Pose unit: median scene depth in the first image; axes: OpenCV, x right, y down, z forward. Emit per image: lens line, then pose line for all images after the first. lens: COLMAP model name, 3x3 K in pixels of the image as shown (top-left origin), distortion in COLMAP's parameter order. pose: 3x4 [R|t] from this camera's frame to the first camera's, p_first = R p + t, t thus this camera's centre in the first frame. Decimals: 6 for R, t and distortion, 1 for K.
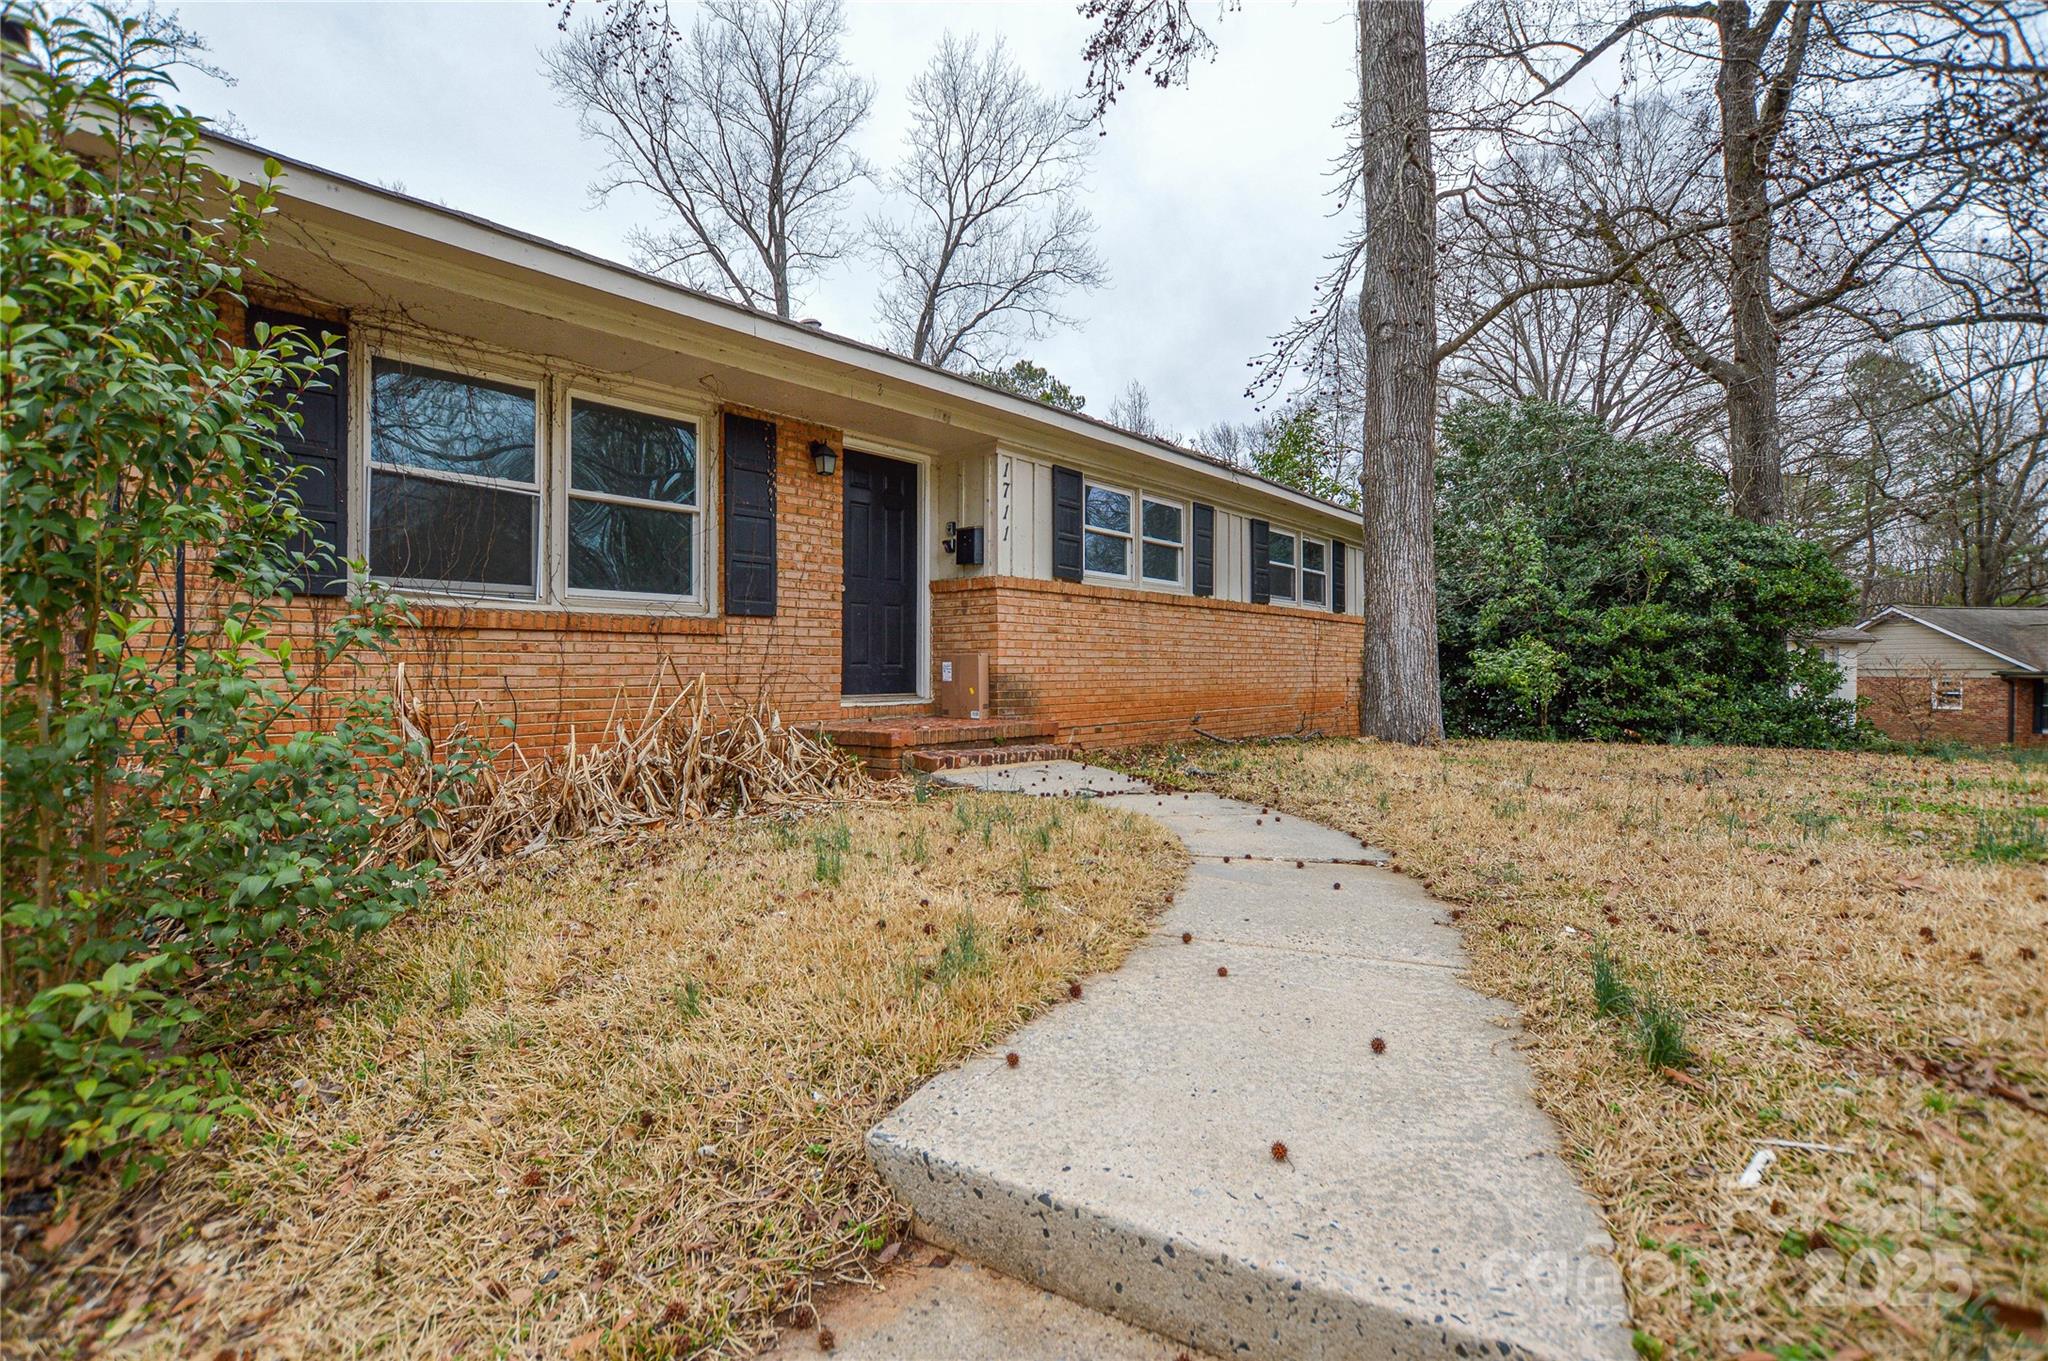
lens RADIAL K [[911.4, 0, 1020.6], [0, 911.4, 677.2], [0, 0, 1]] dist [-0.033414, 0.003537]
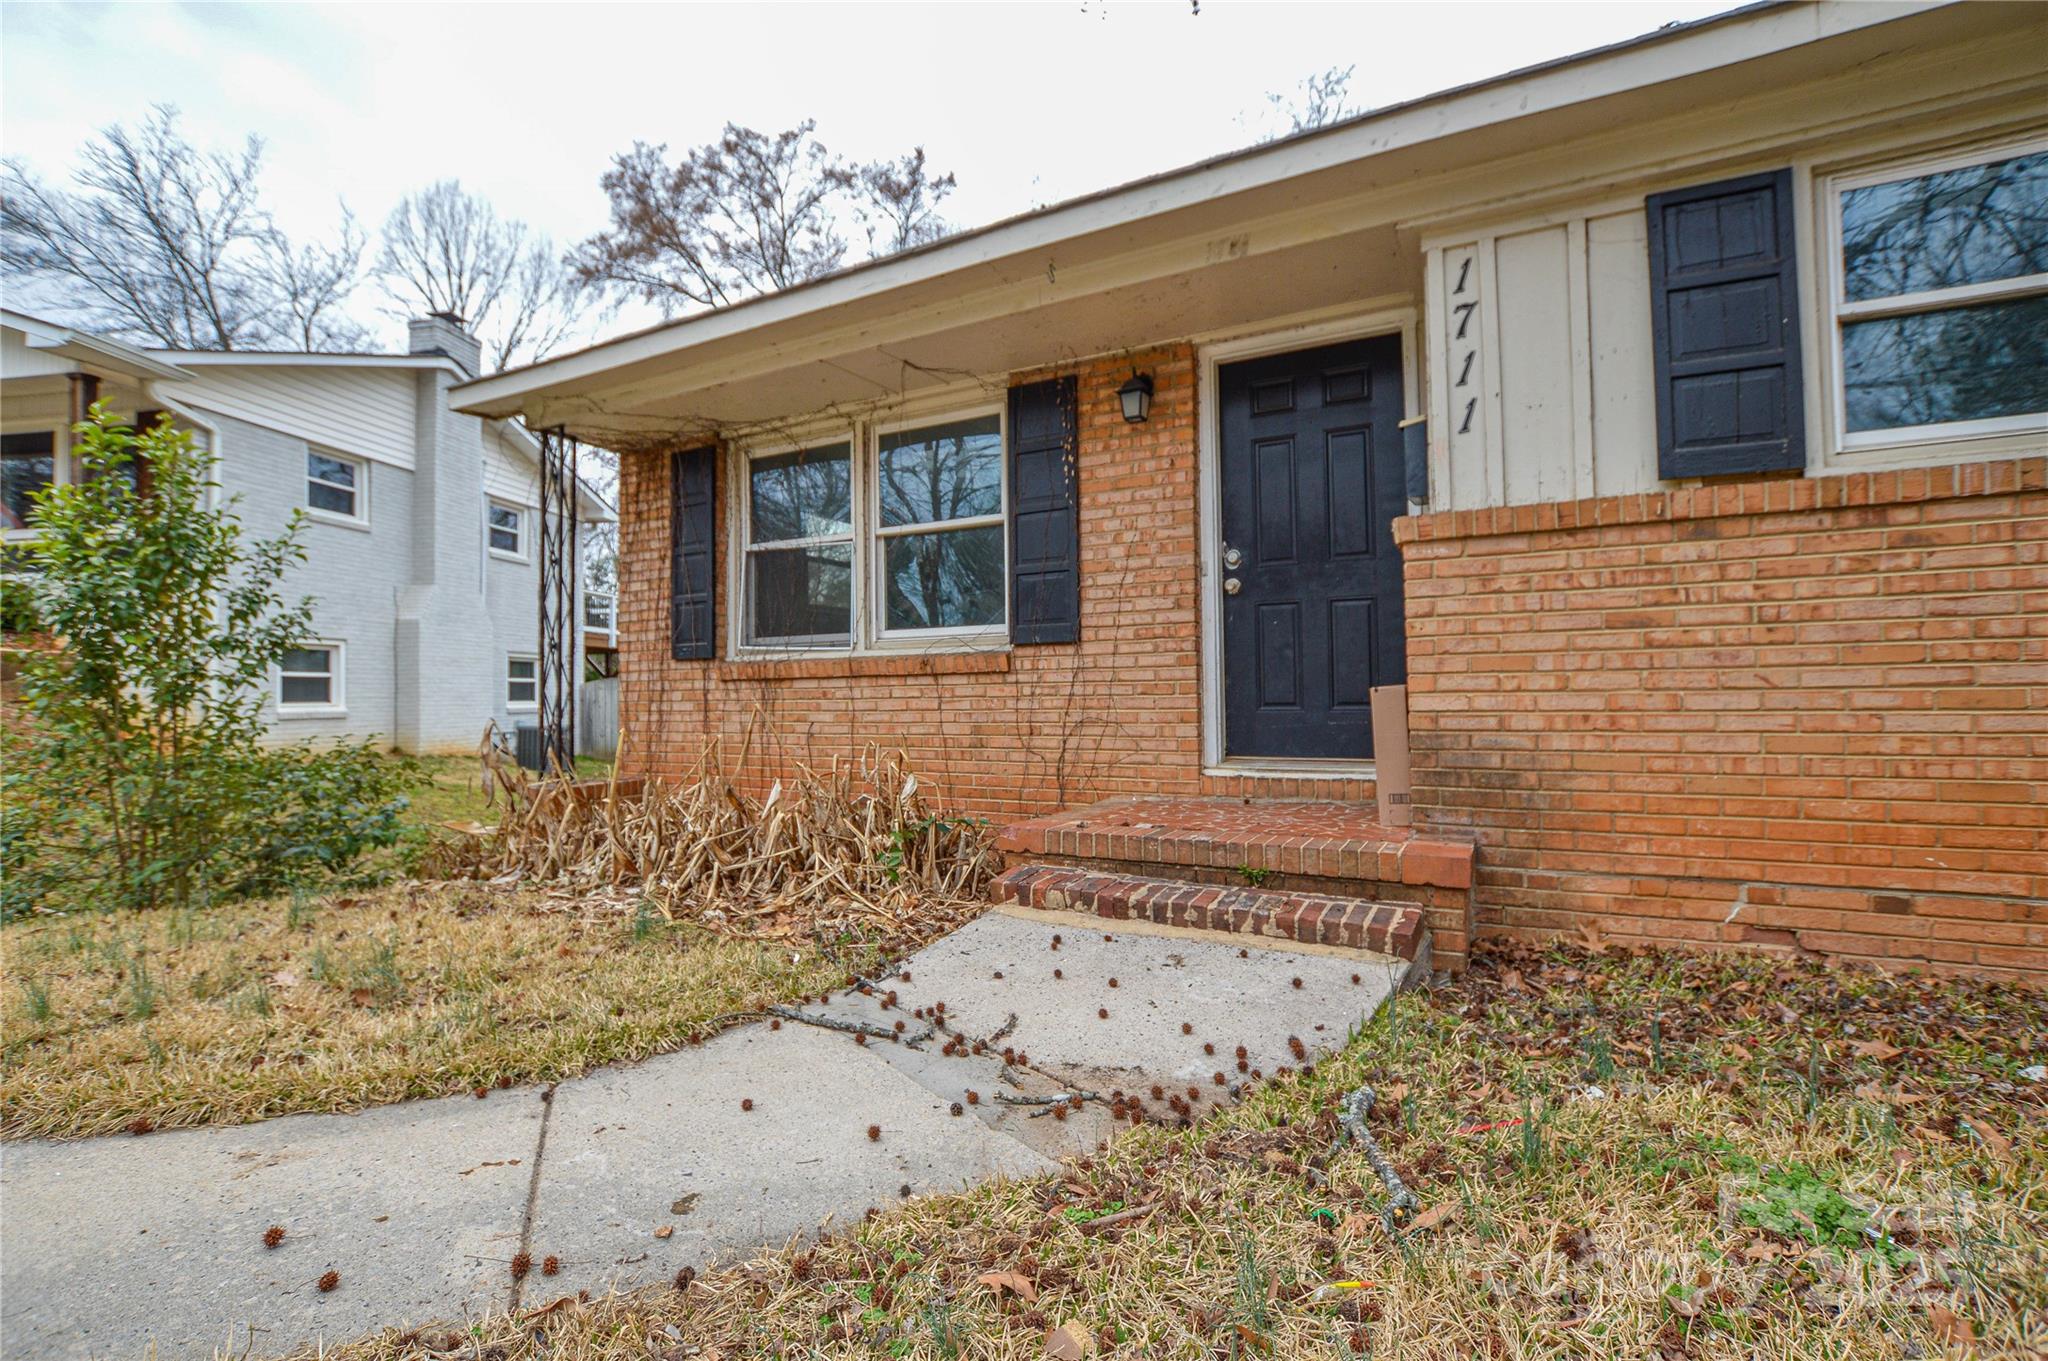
lens RADIAL K [[922.4, 0, 1024.0], [0, 922.4, 680.5], [0, 0, 1]] dist [-0.032337, 0.000400]
pose [[0.223094, -0.020238, -0.974587, 0.390543], [0.001689, 0.999791, -0.020375, -0.020095], [0.974796, 0.002900, 0.223081, 0.730873]]
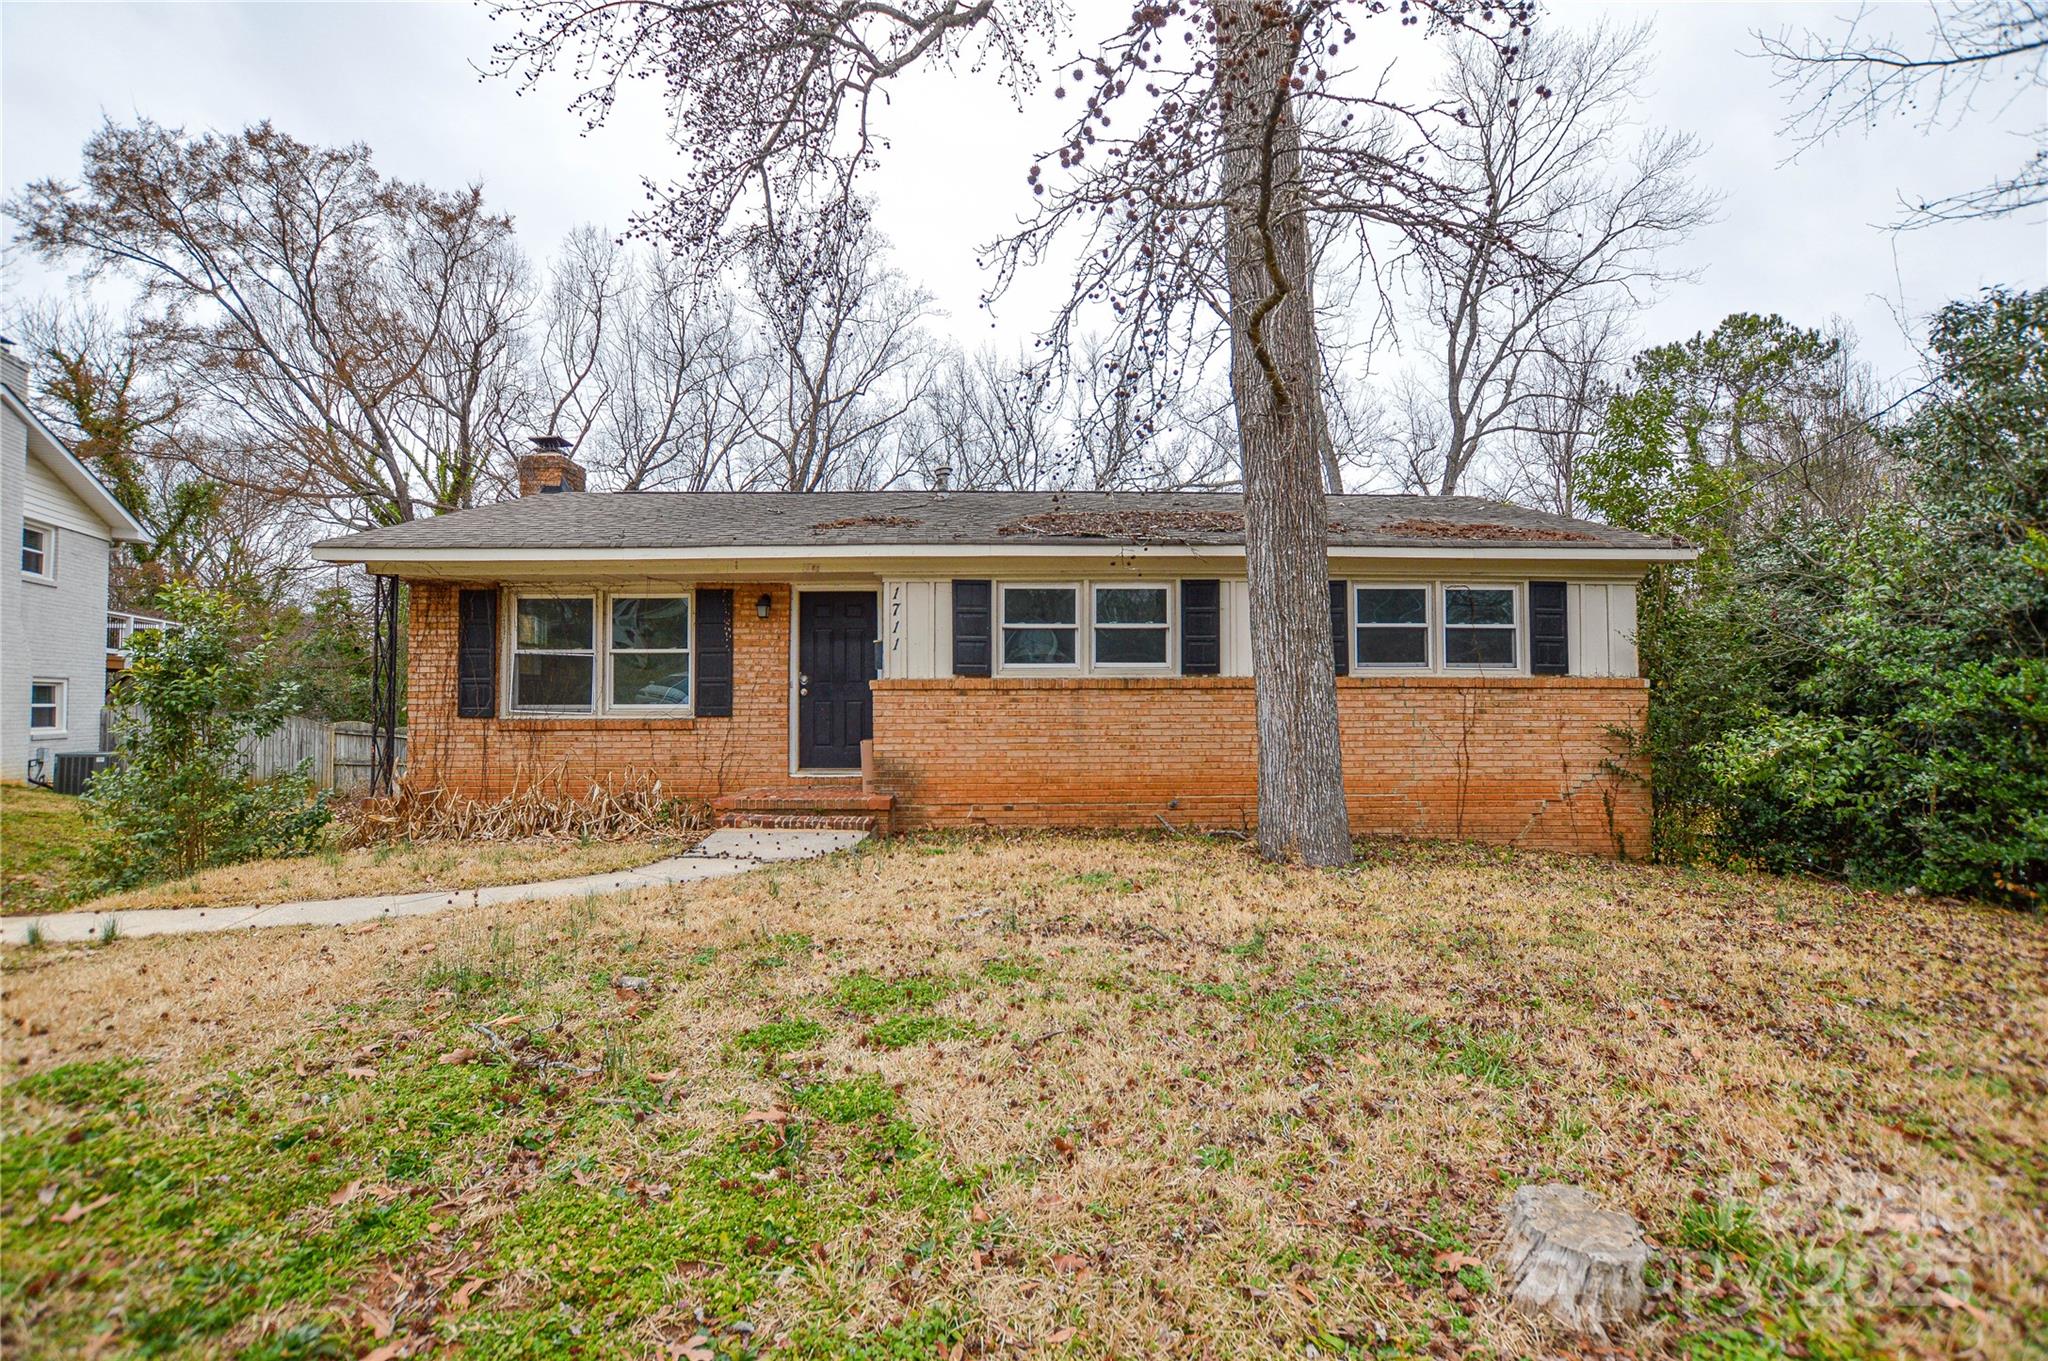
lens RADIAL K [[911.4, 0, 1020.6], [0, 911.4, 677.2], [0, 0, 1]] dist [-0.033414, 0.003537]
pose [[0.677281, -0.023178, -0.735359, 1.077016], [-0.004245, 0.999364, -0.035409, -0.073346], [0.735712, 0.027103, 0.676752, 0.300360]]
